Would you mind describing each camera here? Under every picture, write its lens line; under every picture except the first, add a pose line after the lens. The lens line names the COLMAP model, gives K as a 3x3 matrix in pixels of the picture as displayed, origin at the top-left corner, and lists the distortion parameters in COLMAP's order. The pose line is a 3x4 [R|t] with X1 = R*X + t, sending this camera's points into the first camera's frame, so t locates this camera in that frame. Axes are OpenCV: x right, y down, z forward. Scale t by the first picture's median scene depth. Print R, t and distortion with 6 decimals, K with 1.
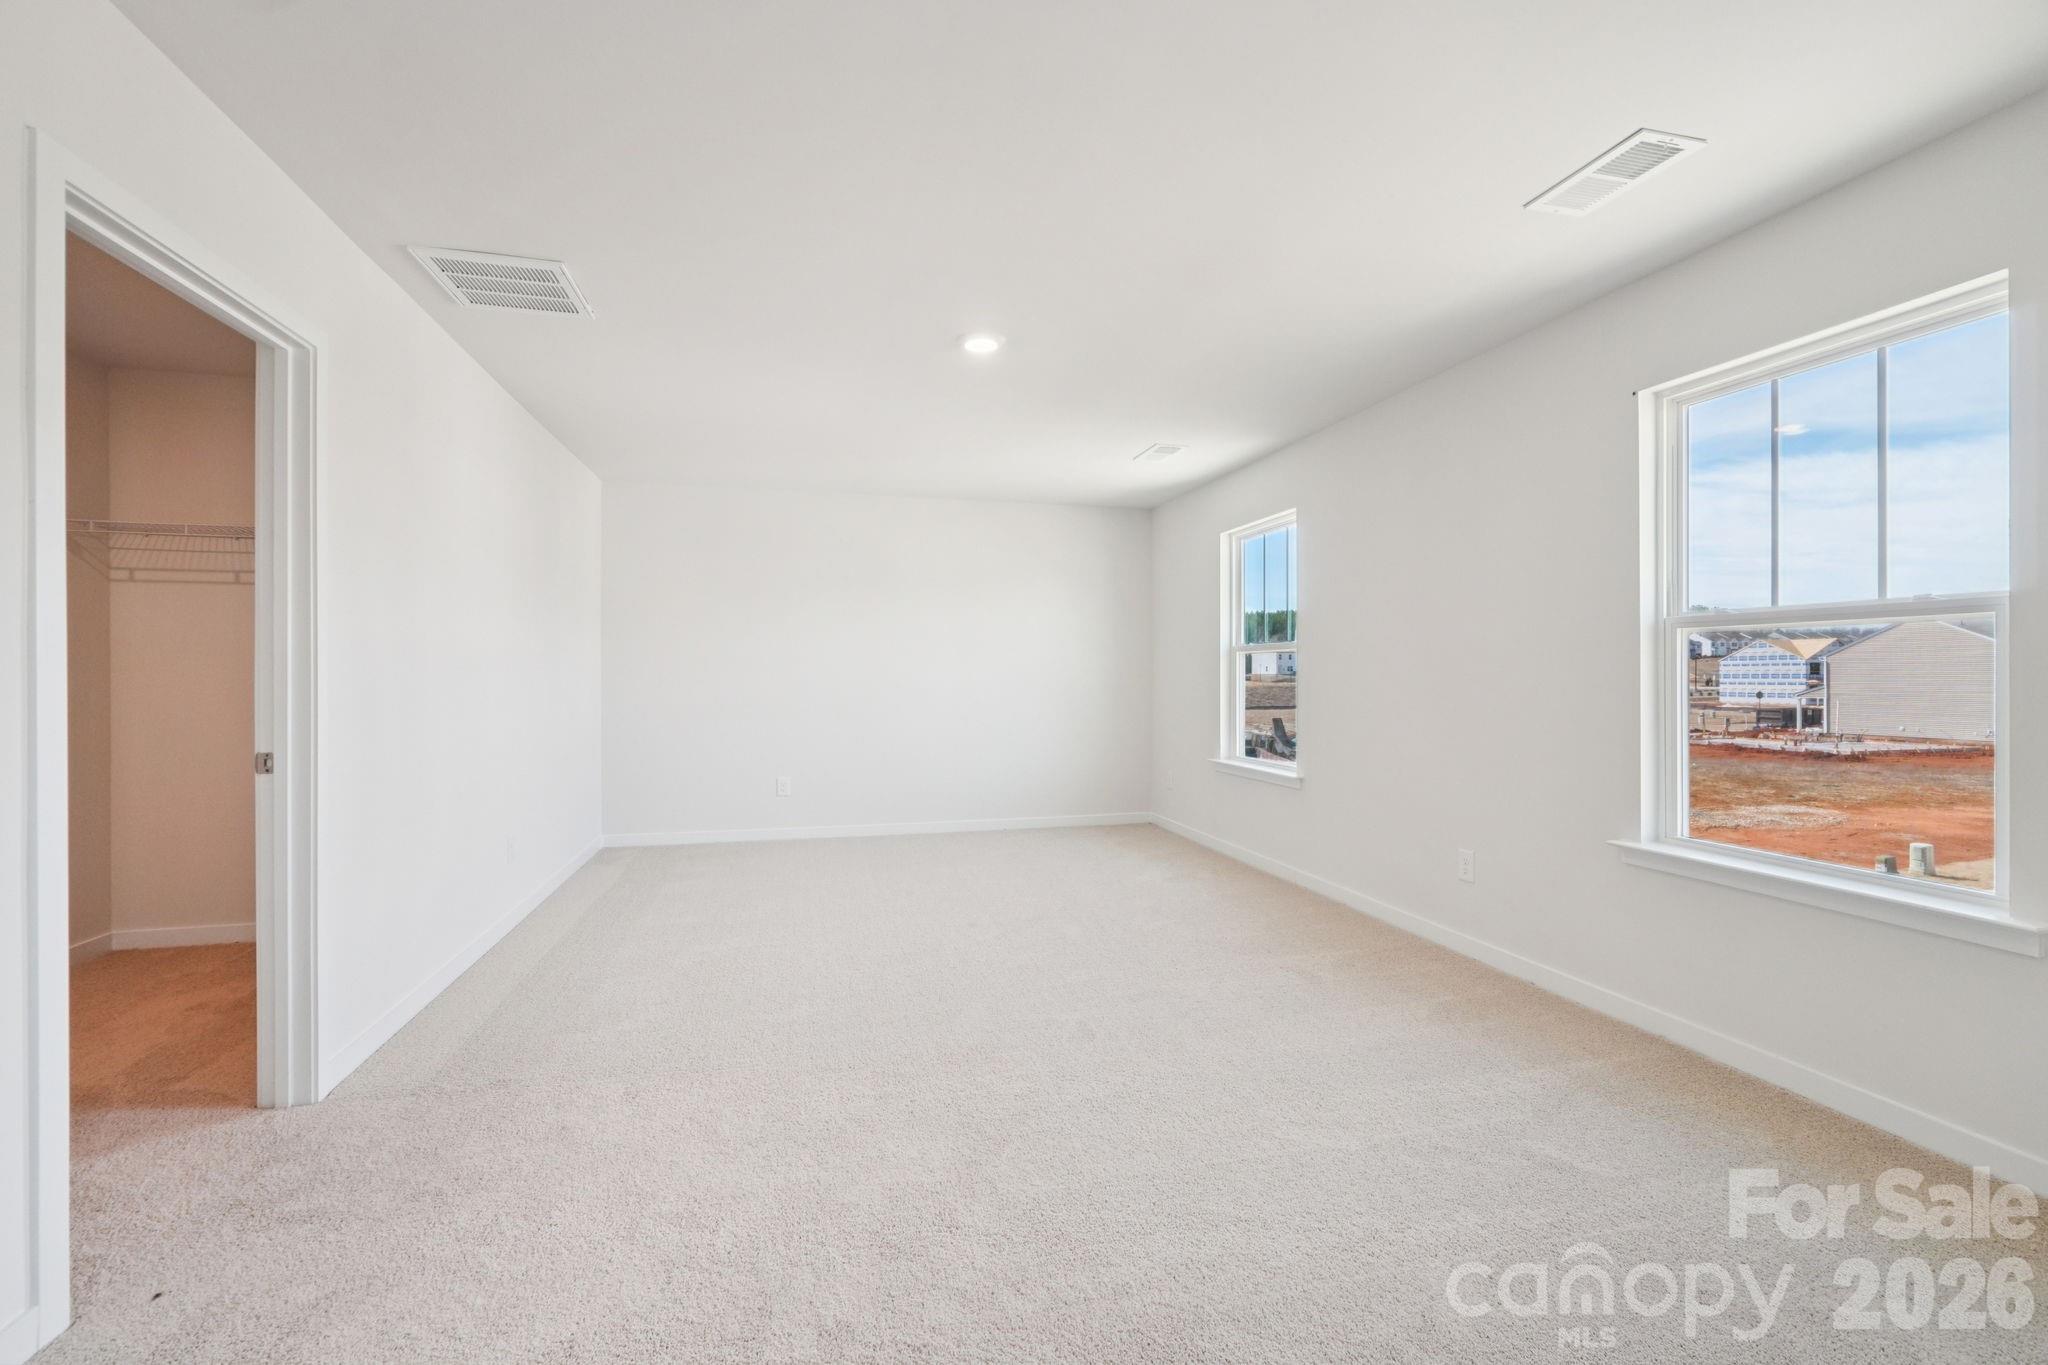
lens RADIAL K [[862.6, 0, 1024.9], [0, 862.6, 686.6], [0, 0, 1]] dist [-0.010064, 0.001829]
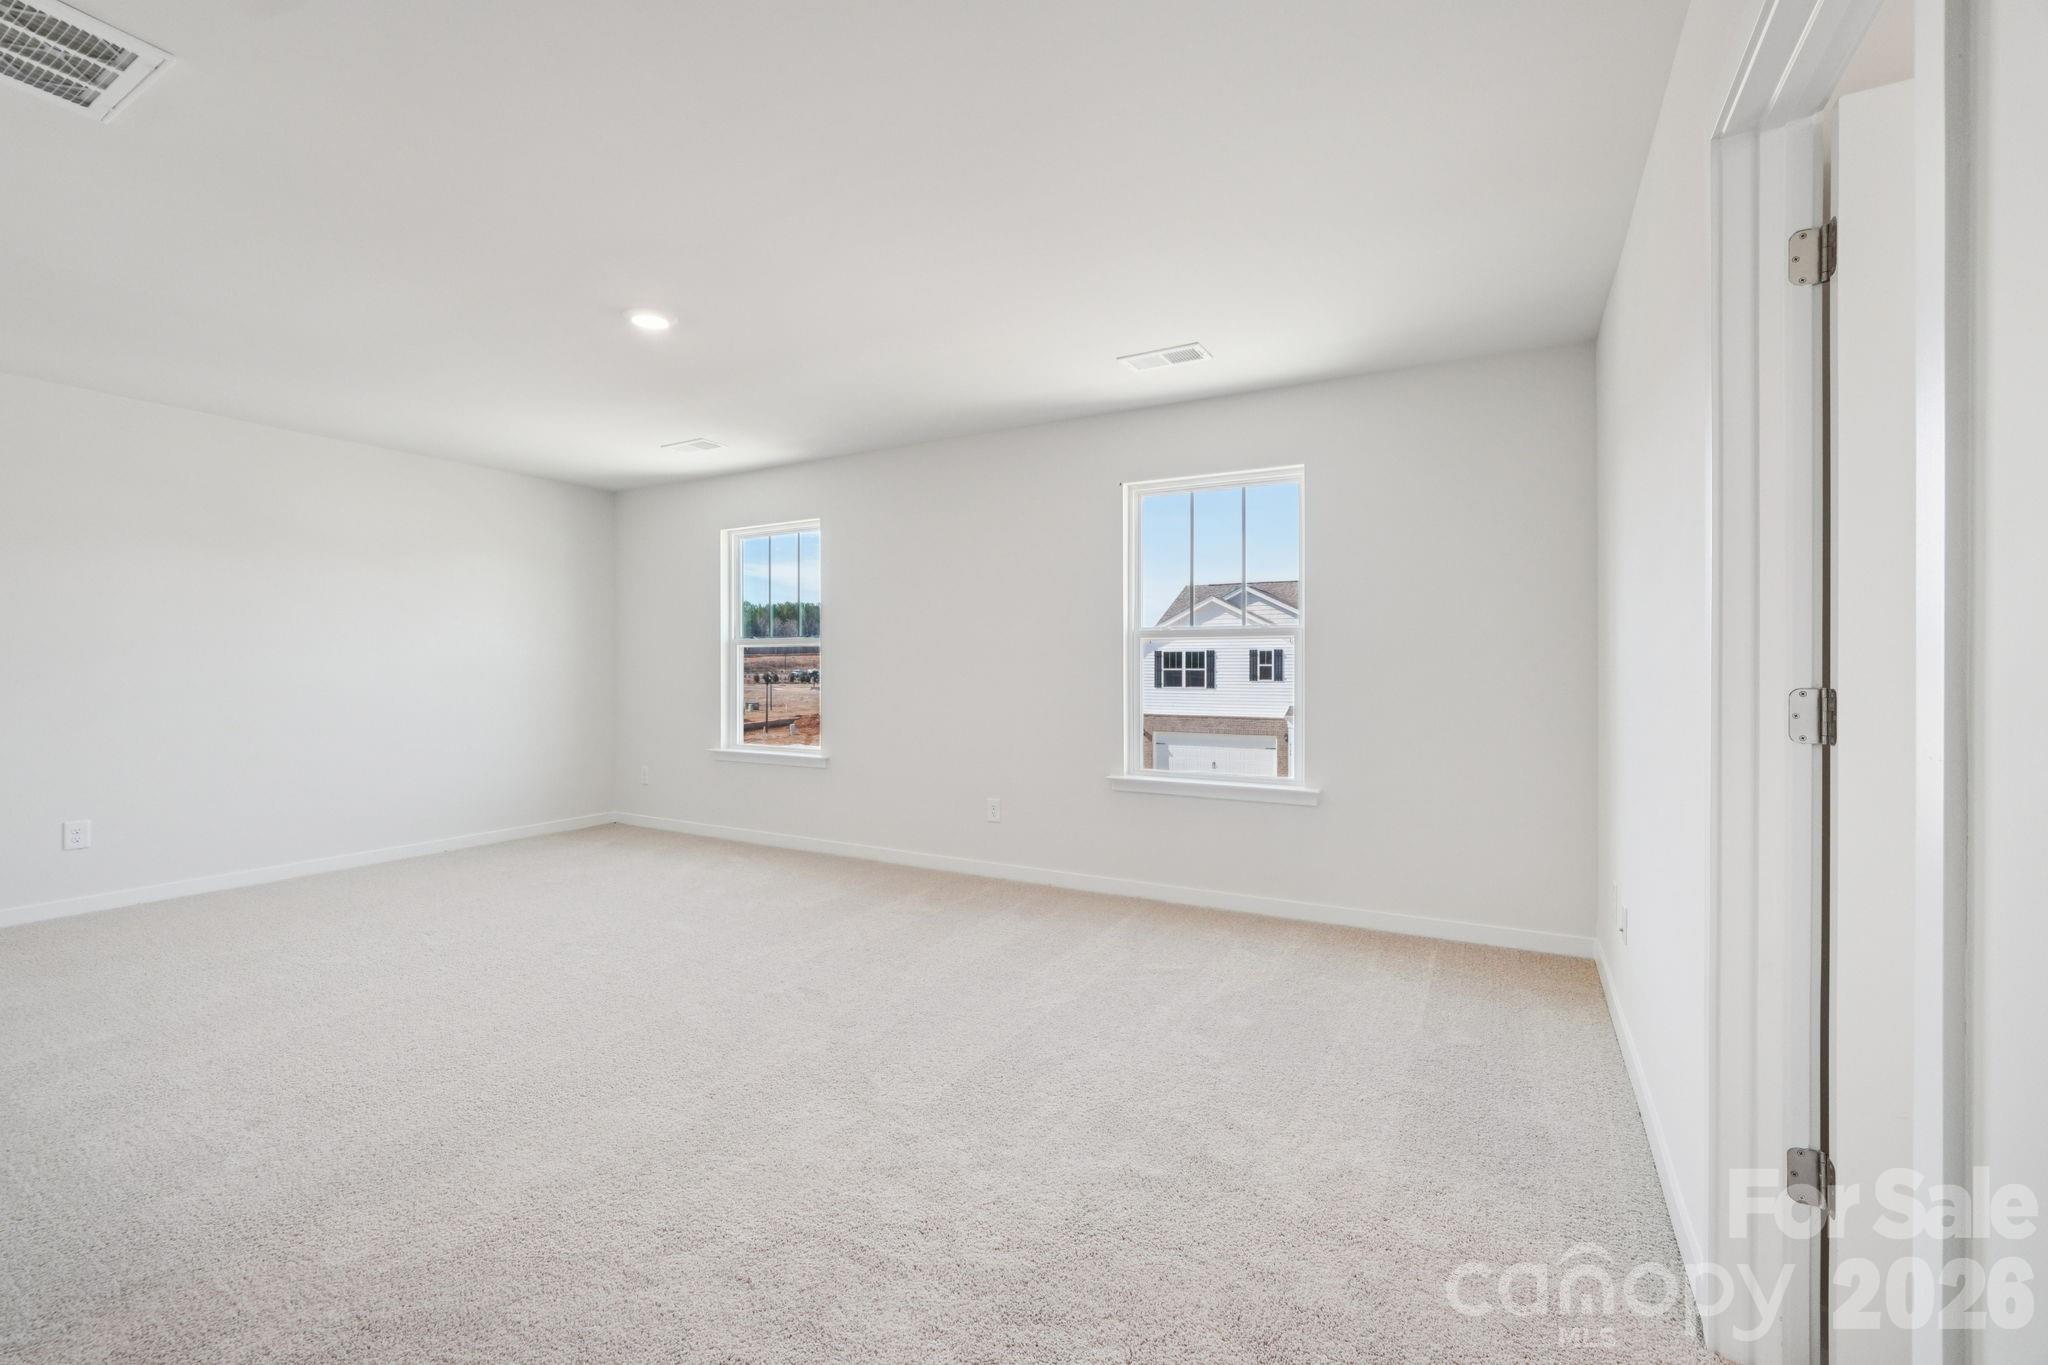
lens RADIAL K [[862.6, 0, 1017.4], [0, 862.6, 670.3], [0, 0, 1]] dist [-0.010064, 0.001829]
pose [[0.699029, 0.000183, 0.715094, -0.309370], [0.007965, 0.999936, -0.008041, 0.002537], [-0.715049, 0.011317, 0.698982, 0.030168]]
